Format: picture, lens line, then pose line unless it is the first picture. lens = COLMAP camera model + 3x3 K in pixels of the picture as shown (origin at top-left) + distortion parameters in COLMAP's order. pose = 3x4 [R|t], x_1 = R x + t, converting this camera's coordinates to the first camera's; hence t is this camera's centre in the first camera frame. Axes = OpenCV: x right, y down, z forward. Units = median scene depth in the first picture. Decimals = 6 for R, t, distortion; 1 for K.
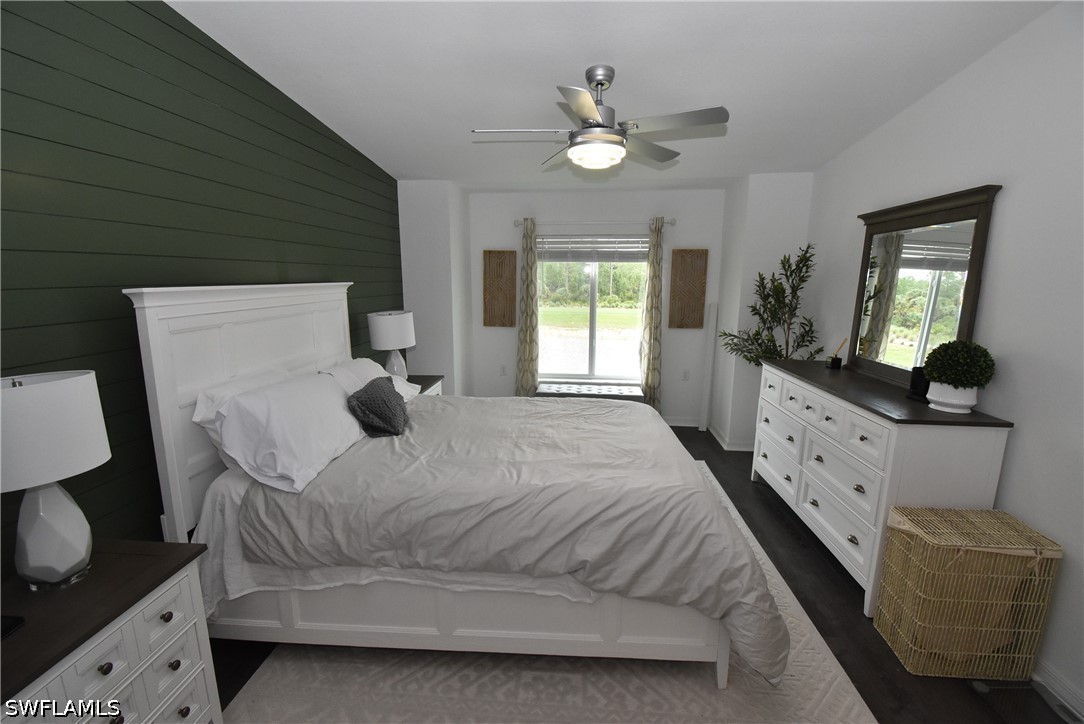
lens RADIAL K [[479.5, 0, 543.9], [0, 479.5, 369.5], [0, 0, 1]] dist [0.003668, -0.011415]
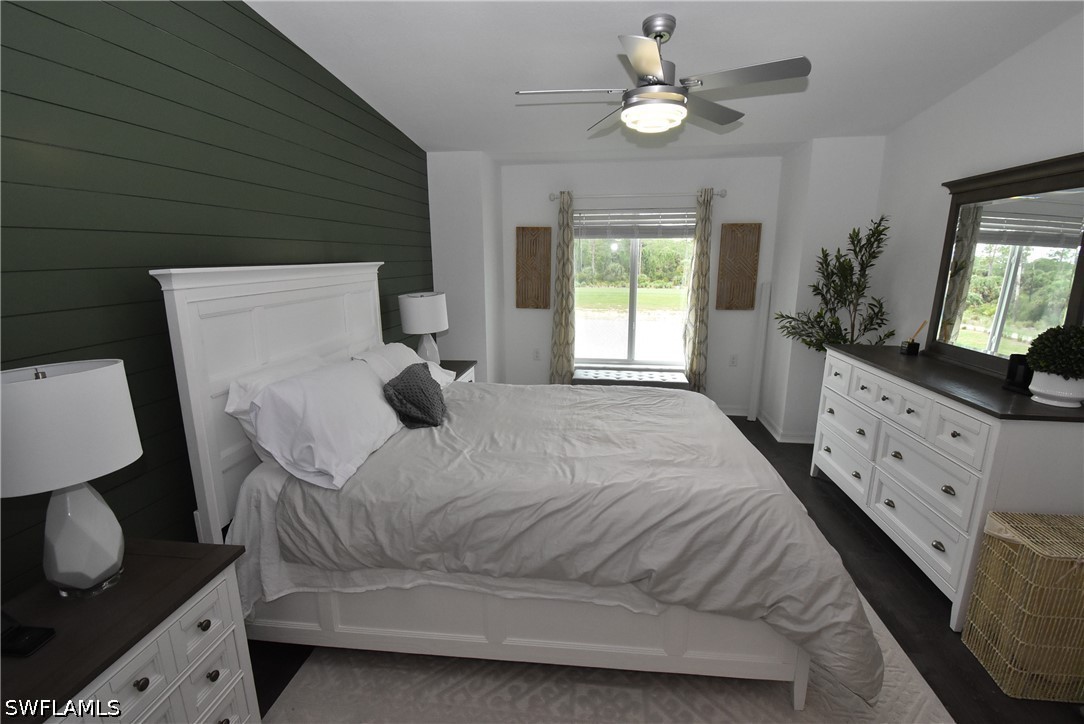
lens RADIAL K [[479.5, 0, 532.8], [0, 479.5, 366.8], [0, 0, 1]] dist [0.003668, -0.011415]
pose [[0.998959, 0.003276, -0.045497, -0.077977], [-0.001671, 0.999377, 0.035259, -0.011874], [0.045585, -0.035146, 0.998342, 0.082582]]
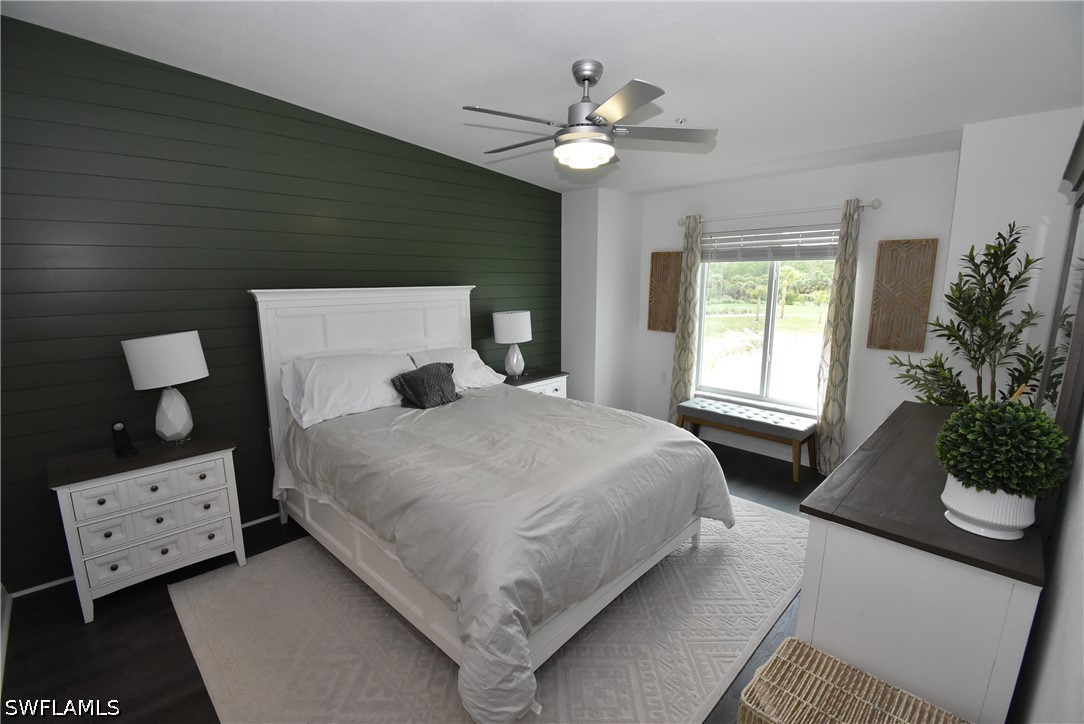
lens RADIAL K [[479.5, 0, 549.8], [0, 479.5, 368.1], [0, 0, 1]] dist [0.003668, -0.011415]
pose [[0.768699, 0.113476, -0.629464, 0.699978], [-0.116293, 0.992529, 0.036912, -0.051433], [0.628950, 0.044828, 0.776152, 0.231817]]
